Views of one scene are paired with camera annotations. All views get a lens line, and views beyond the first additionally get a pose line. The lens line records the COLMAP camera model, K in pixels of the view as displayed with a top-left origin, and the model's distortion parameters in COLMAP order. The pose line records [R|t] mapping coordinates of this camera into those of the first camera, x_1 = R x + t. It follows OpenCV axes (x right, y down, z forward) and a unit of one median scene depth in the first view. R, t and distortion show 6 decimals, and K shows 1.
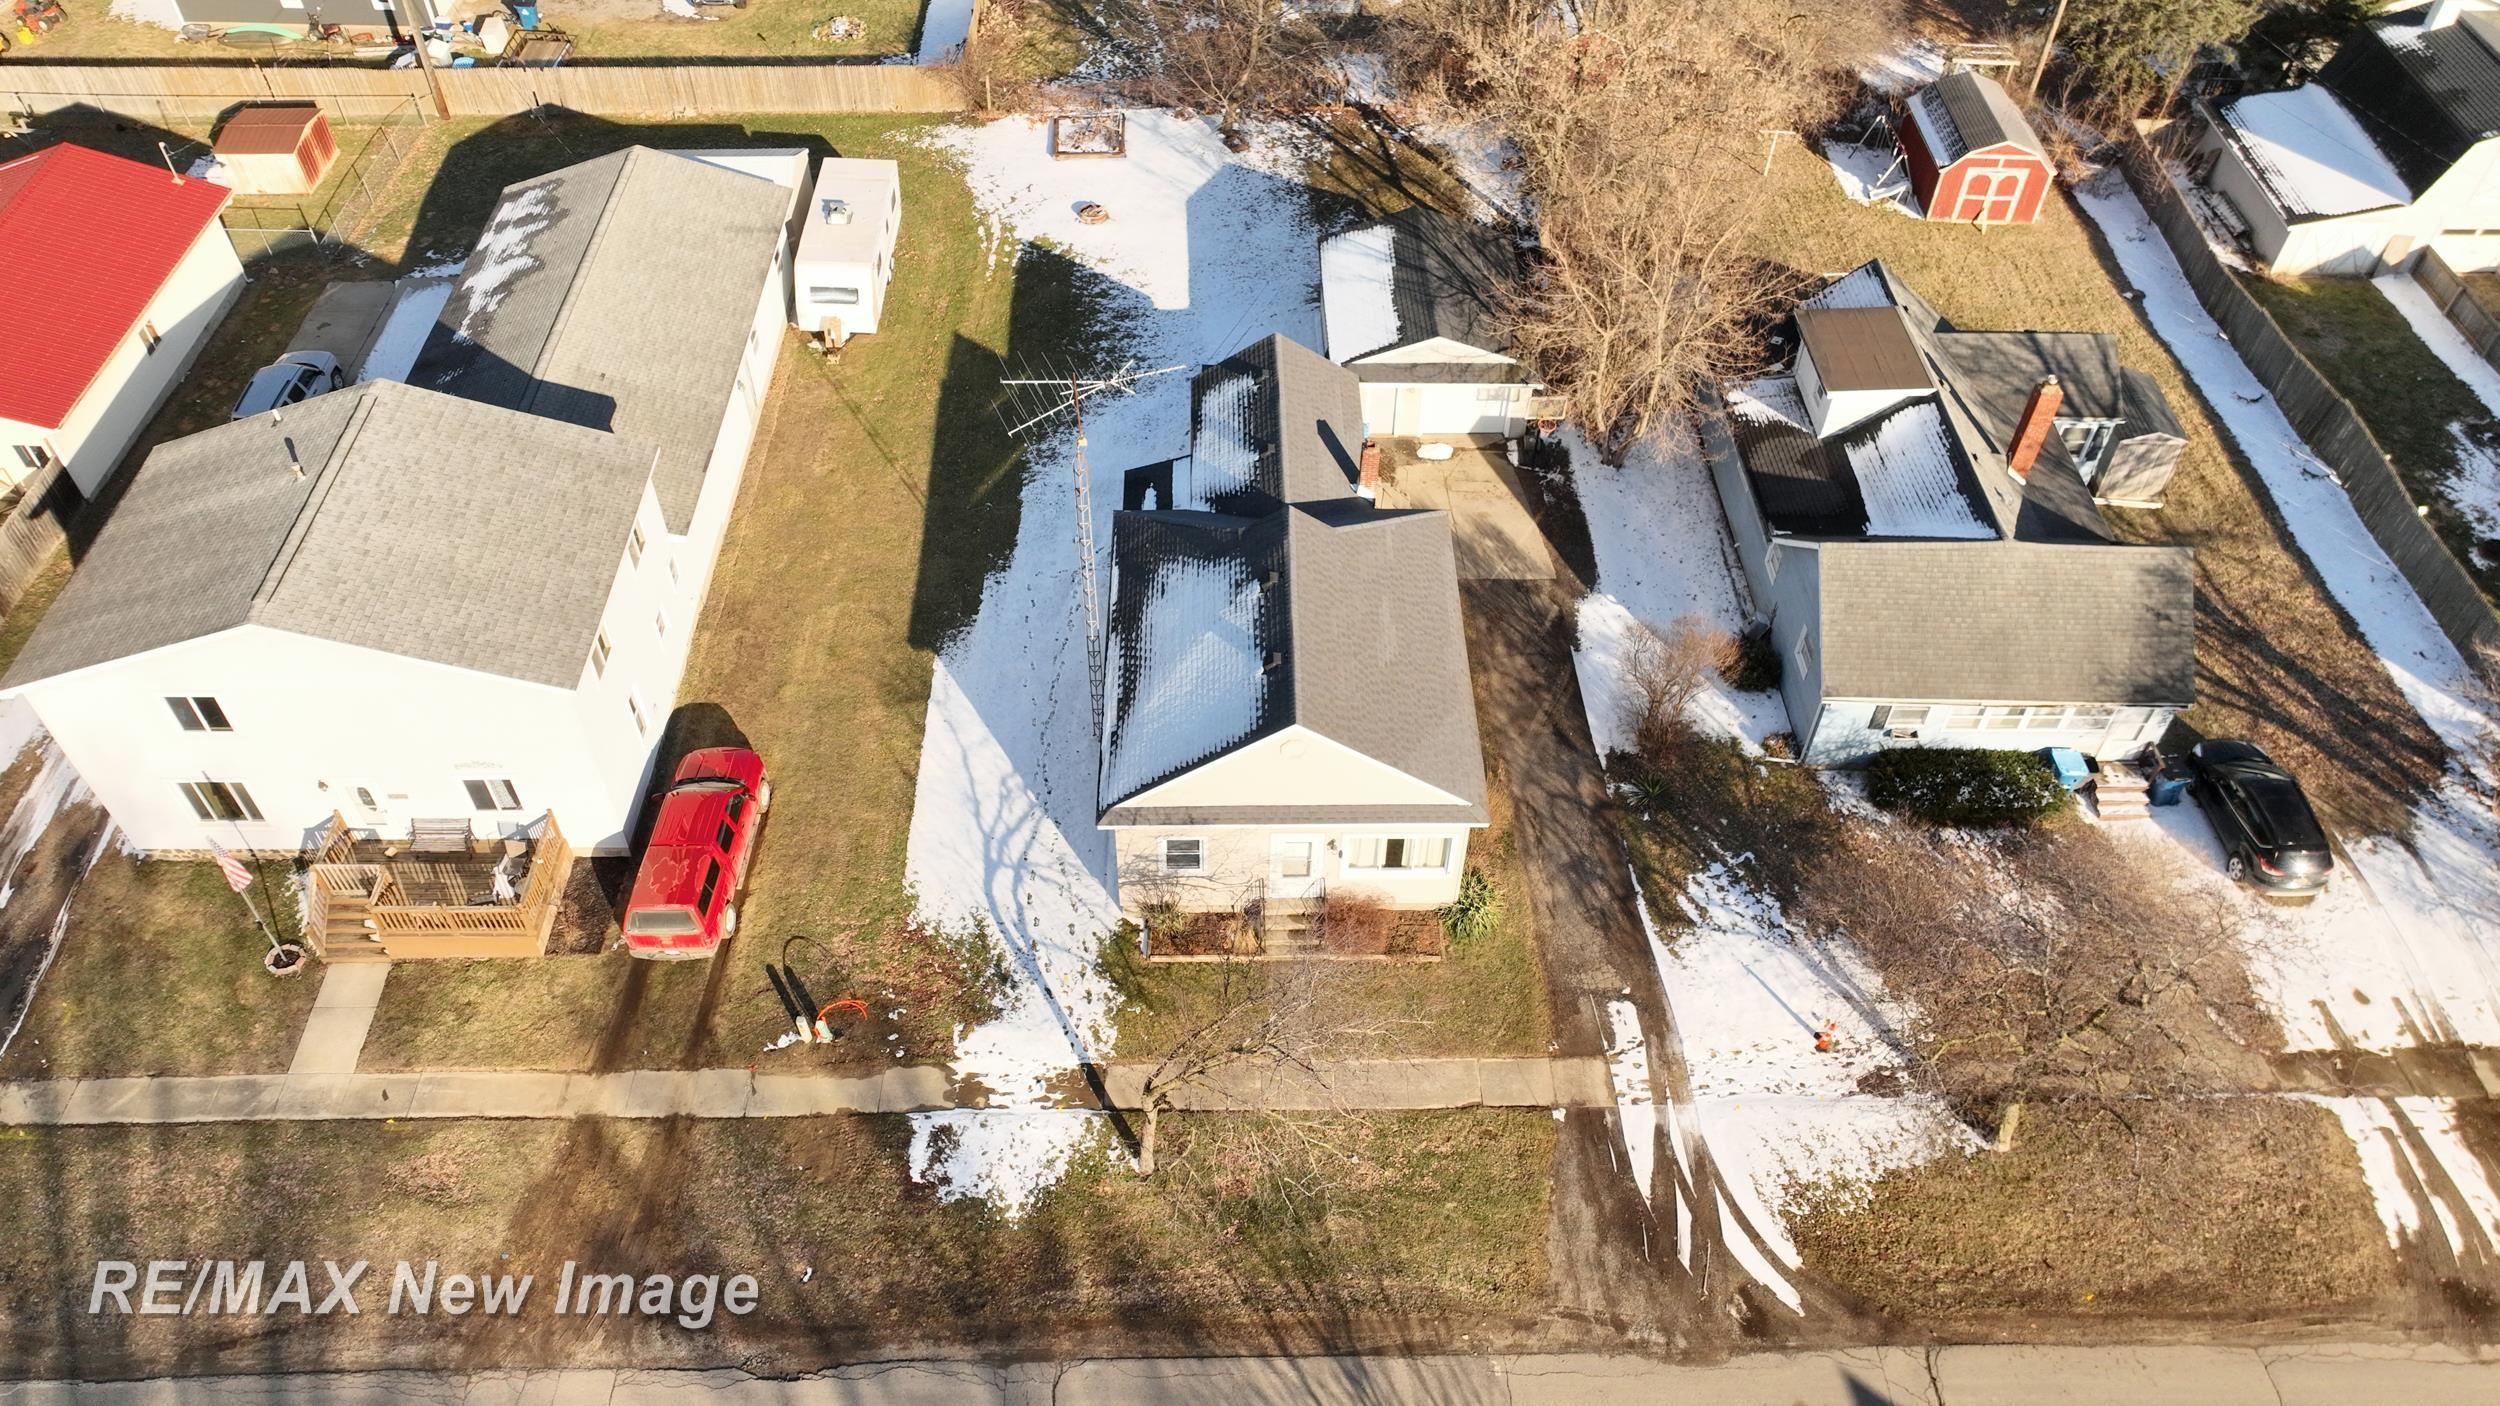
lens RADIAL K [[1754.9, 0, 1247.9], [0, 1754.9, 705.3], [0, 0, 1]] dist [0.006314, 0.002214]
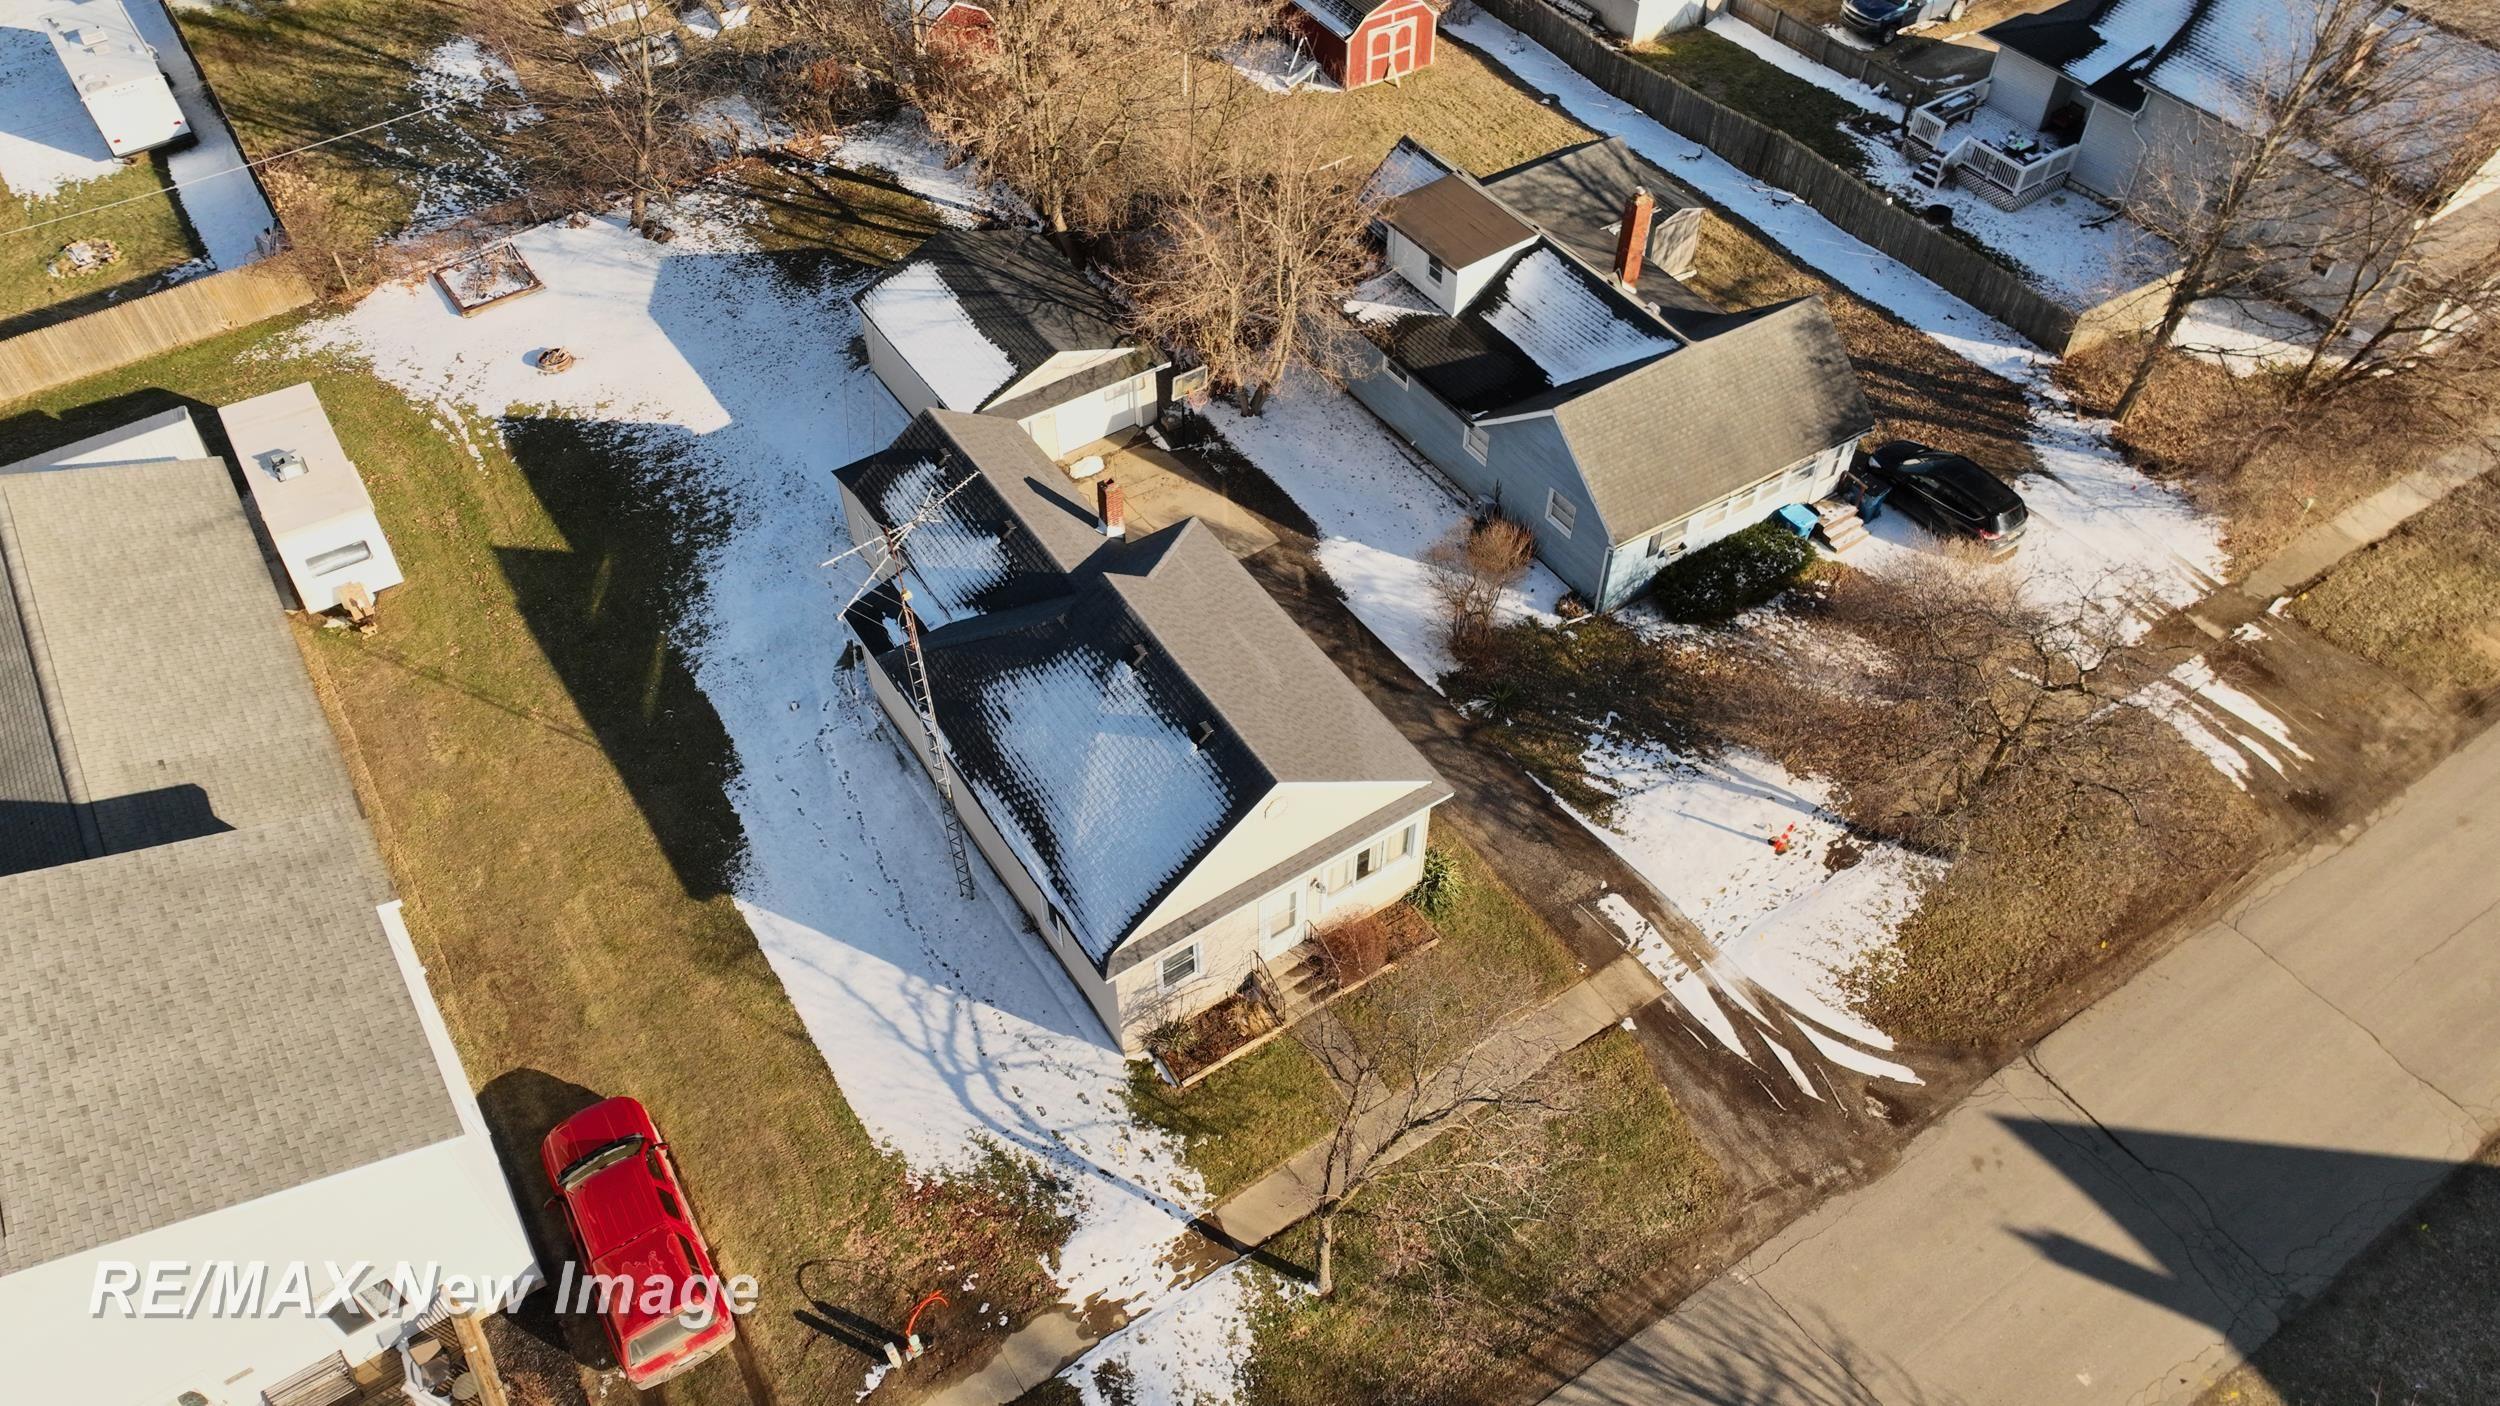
lens RADIAL K [[1754.9, 0, 1247.9], [0, 1754.9, 705.3], [0, 0, 1]] dist [0.006314, 0.002214]
pose [[0.844688, -0.409756, 0.344387, -0.240174], [0.402075, 0.910446, 0.097078, -0.102431], [-0.353324, 0.056469, 0.933795, 0.111781]]
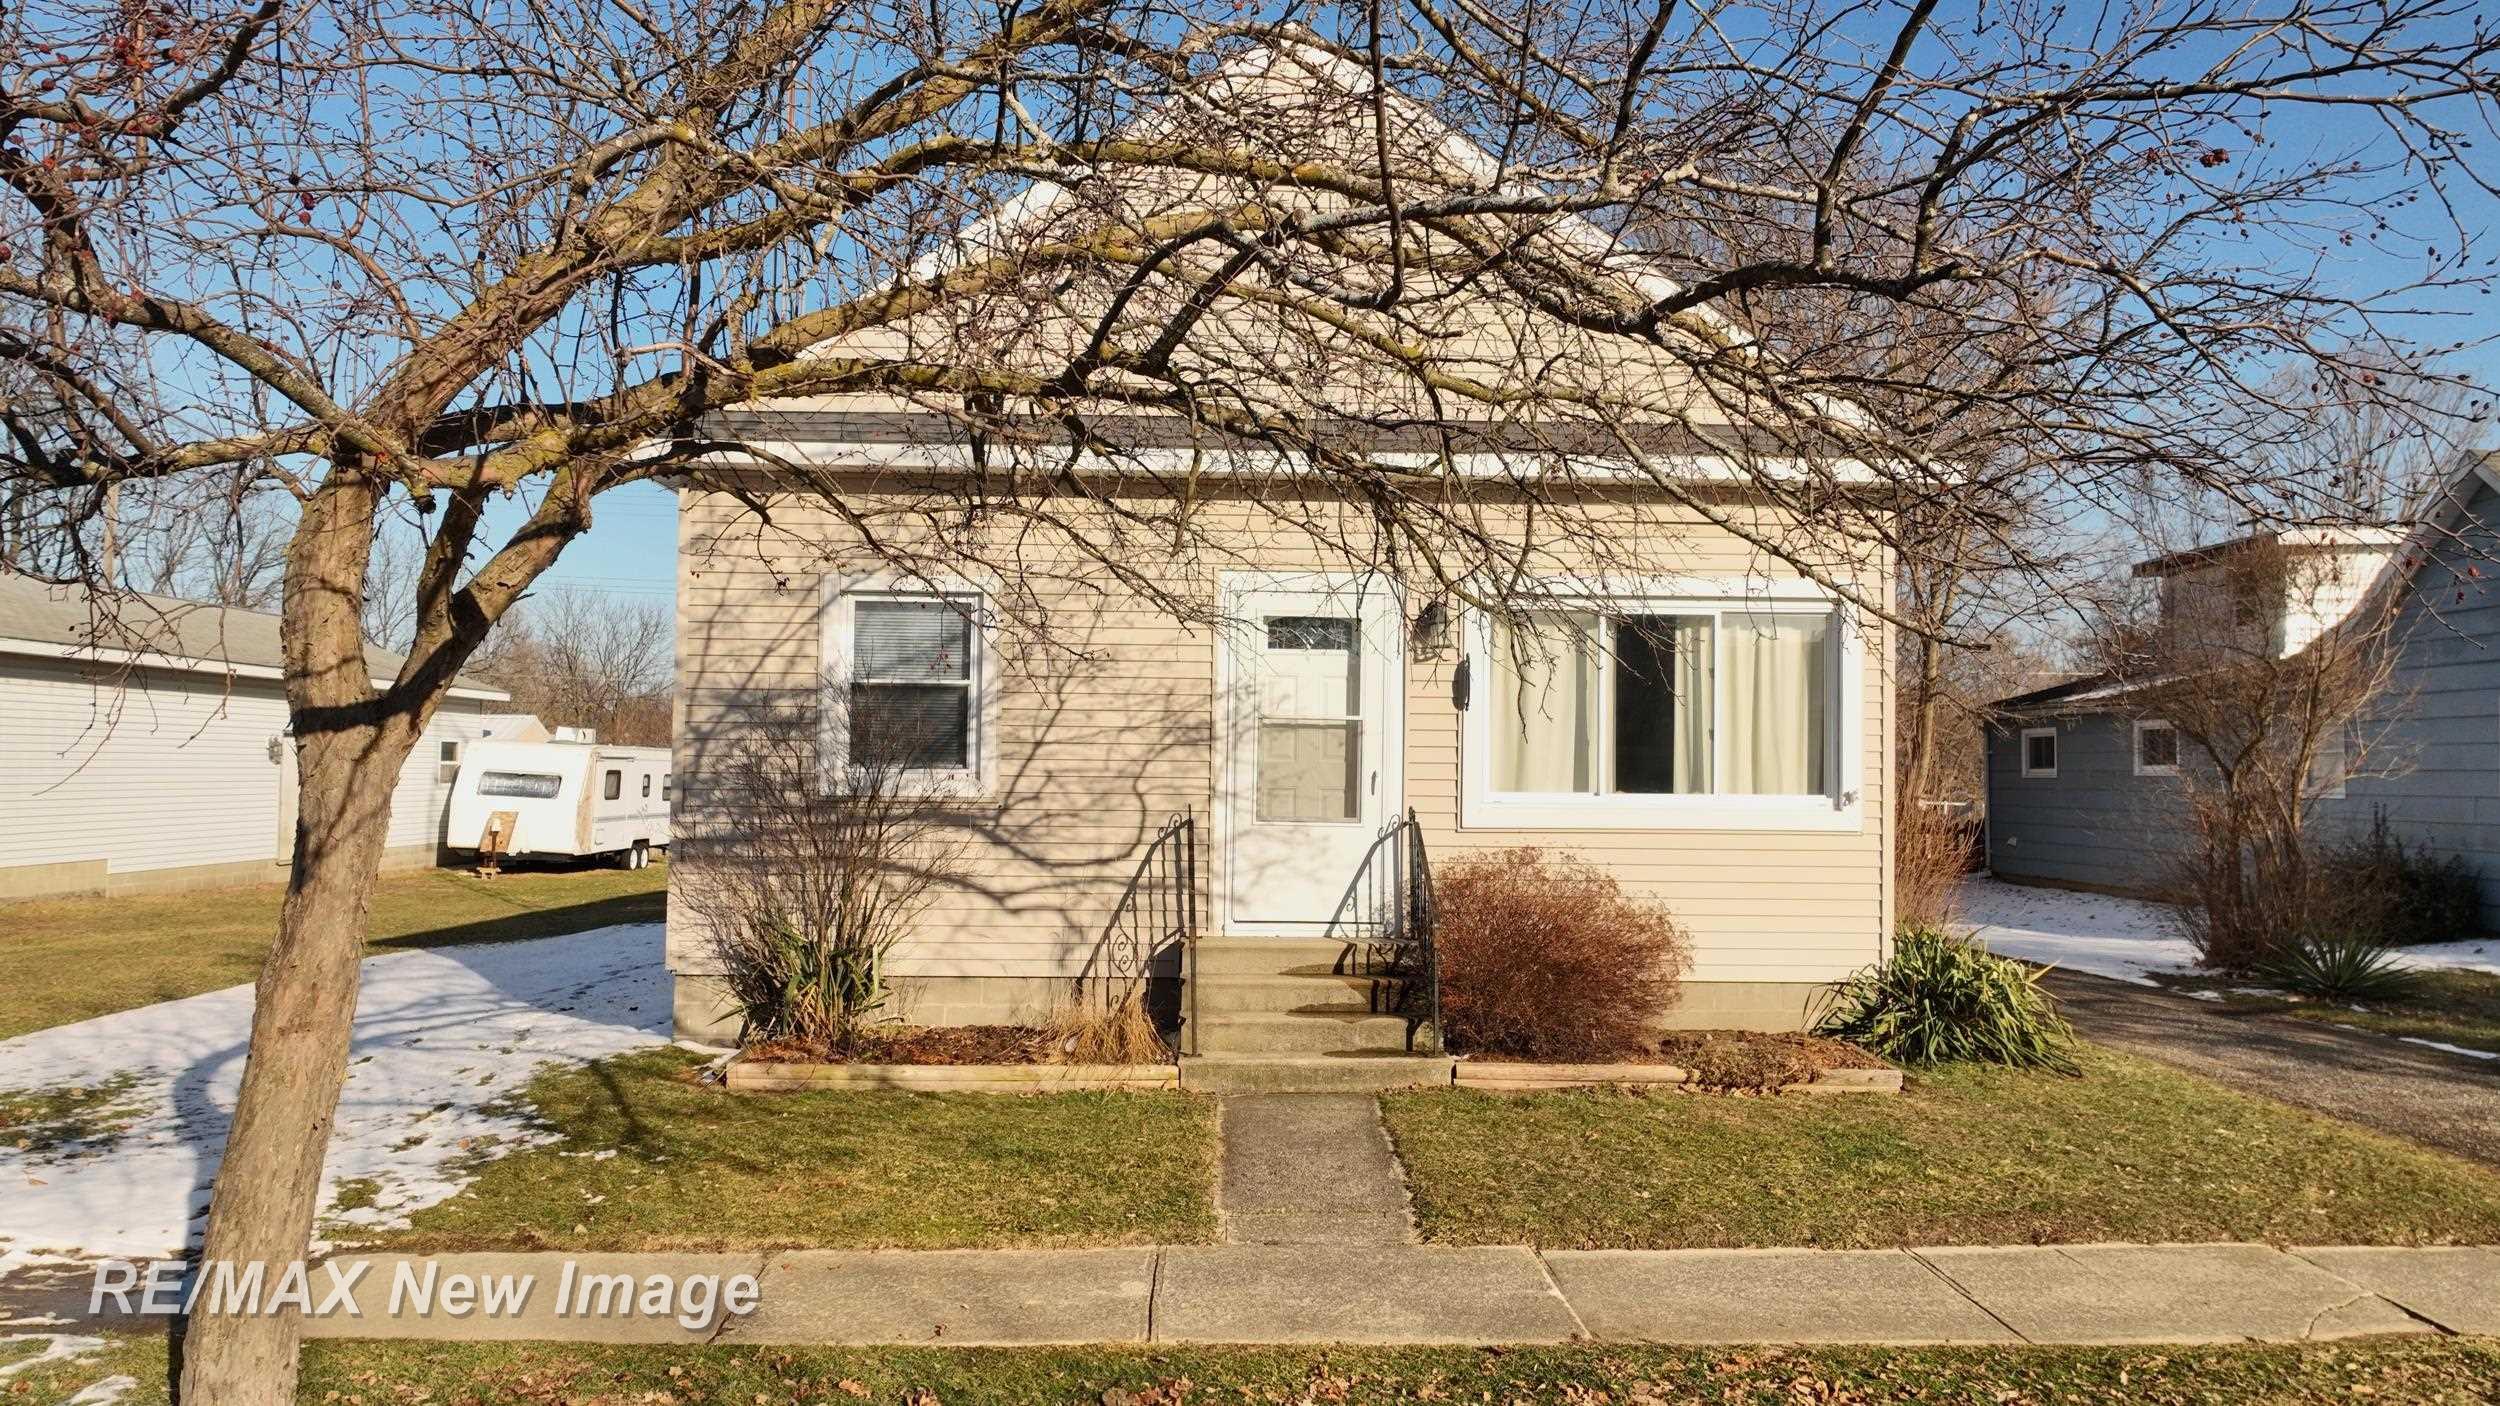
lens RADIAL K [[1661.3, 0, 1251.5], [0, 1661.3, 830.4], [0, 0, 1]] dist [0.002973, 0.000417]
pose [[0.999274, -0.000624, 0.038085, 0.007675], [0.027165, 0.712557, -0.701088, 0.262446], [-0.026701, 0.701614, 0.712057, 0.743208]]
